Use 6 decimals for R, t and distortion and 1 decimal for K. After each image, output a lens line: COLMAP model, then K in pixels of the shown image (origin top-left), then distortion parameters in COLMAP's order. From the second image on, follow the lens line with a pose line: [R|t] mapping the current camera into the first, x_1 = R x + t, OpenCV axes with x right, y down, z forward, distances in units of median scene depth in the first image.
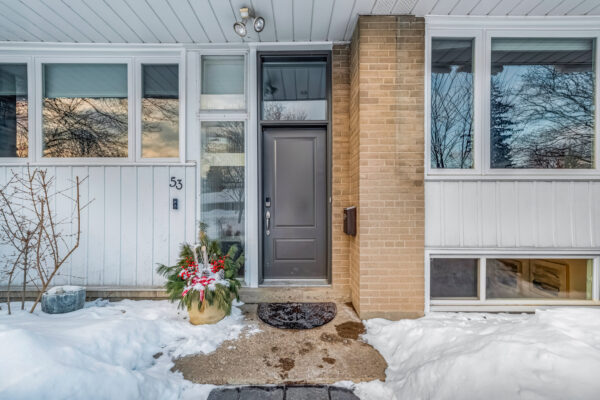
lens RADIAL K [[239.6, 0, 300.4], [0, 239.6, 203.3], [0, 0, 1]] dist [0.000807, -0.000046]
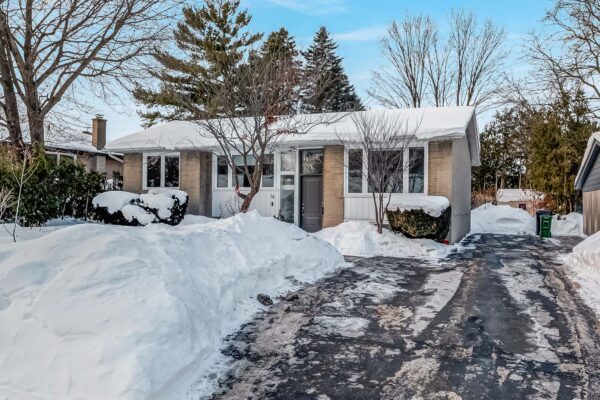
lens RADIAL K [[424.8, 0, 300.4], [0, 424.8, 199.0], [0, 0, 1]] dist [-0.013625, -0.002058]
pose [[0.910158, 0.005408, -0.414226, 2.073591], [-0.008911, 0.999939, -0.006526, -0.030130], [0.414165, 0.009631, 0.910151, -3.827586]]
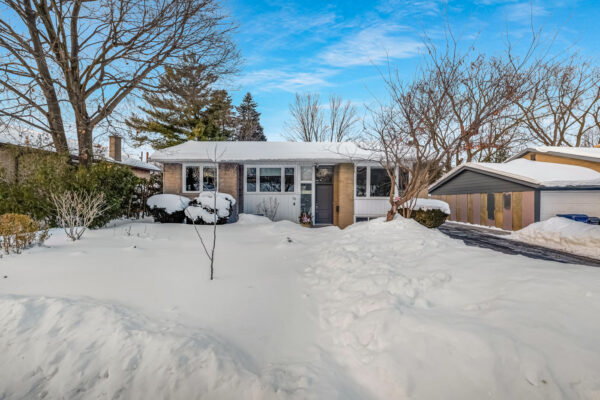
lens RADIAL K [[246.5, 0, 300.3], [0, 246.5, 201.0], [0, 0, 1]] dist [0.001800, -0.000083]
pose [[0.990833, 0.008844, -0.134801, 0.140340], [-0.008198, 0.999952, 0.005343, -0.078687], [0.134842, -0.004189, 0.990858, -3.338333]]
